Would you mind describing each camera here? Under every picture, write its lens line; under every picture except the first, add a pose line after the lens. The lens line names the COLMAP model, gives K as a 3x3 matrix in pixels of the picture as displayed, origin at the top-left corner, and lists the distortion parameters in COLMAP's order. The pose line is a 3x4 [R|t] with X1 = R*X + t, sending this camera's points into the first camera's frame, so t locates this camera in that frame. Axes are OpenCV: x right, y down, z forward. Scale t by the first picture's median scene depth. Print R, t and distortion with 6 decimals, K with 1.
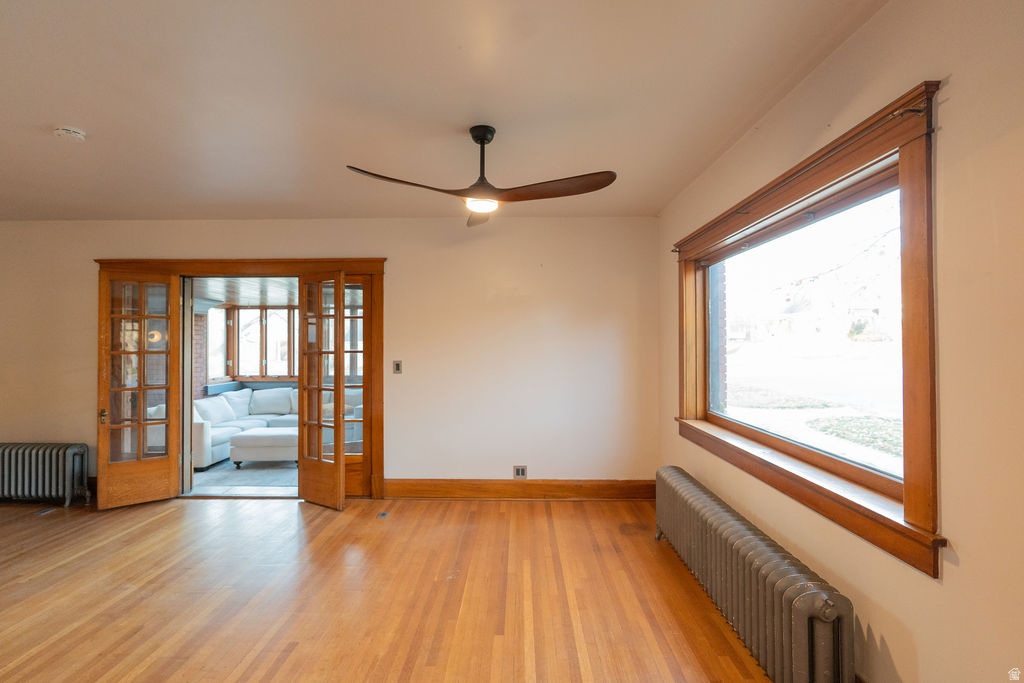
lens RADIAL K [[475.3, 0, 510.5], [0, 475.3, 338.1], [0, 0, 1]] dist [-0.018080, 0.006400]
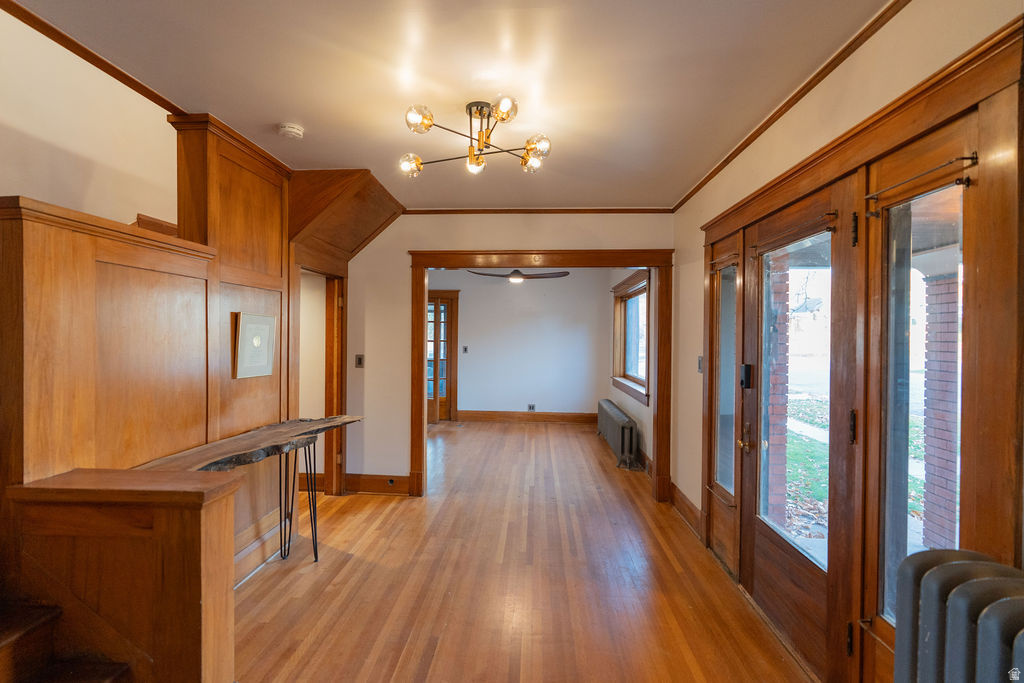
lens RADIAL K [[475.3, 0, 510.5], [0, 475.3, 338.1], [0, 0, 1]] dist [-0.018080, 0.006400]
pose [[0.999319, 0.013708, -0.034271, -0.001336], [-0.013280, 0.999832, 0.012668, -0.009866], [0.034439, -0.012204, 0.999332, -0.904362]]
